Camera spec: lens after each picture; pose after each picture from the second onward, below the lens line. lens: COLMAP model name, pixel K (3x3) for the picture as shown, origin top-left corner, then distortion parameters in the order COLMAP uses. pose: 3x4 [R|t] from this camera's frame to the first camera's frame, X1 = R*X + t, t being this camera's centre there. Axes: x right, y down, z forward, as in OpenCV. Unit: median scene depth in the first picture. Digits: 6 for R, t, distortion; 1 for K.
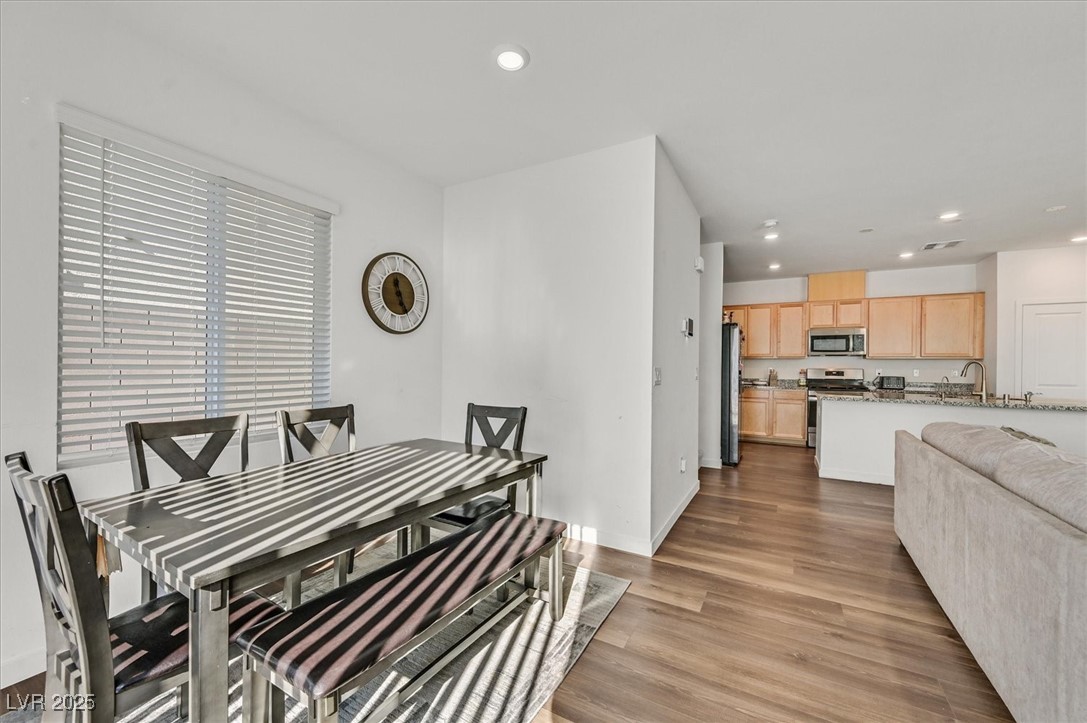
lens RADIAL K [[431.1, 0, 543.7], [0, 431.1, 365.4], [0, 0, 1]] dist [0.003462, 0.000756]
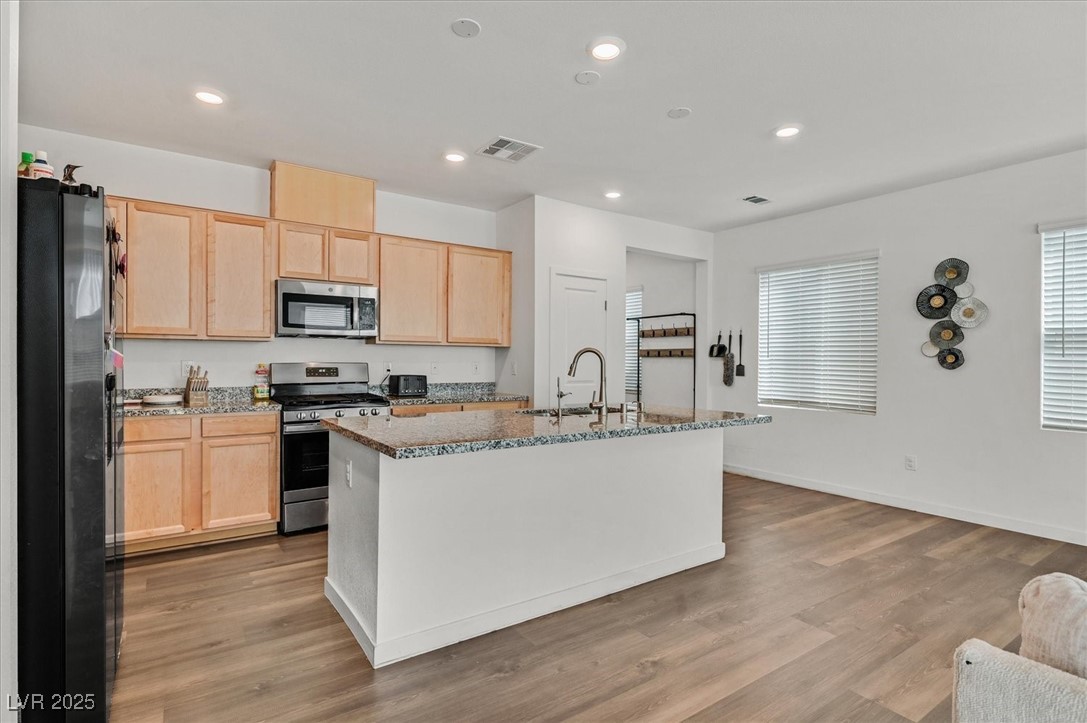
lens RADIAL K [[541.8, 0, 547.6], [0, 541.8, 366.1], [0, 0, 1]] dist [0.003062, 0.000331]
pose [[0.437036, -0.015309, 0.899314, 0.237850], [-0.000234, 0.999853, 0.017134, 0.000853], [-0.899444, -0.007699, 0.436968, 0.536891]]
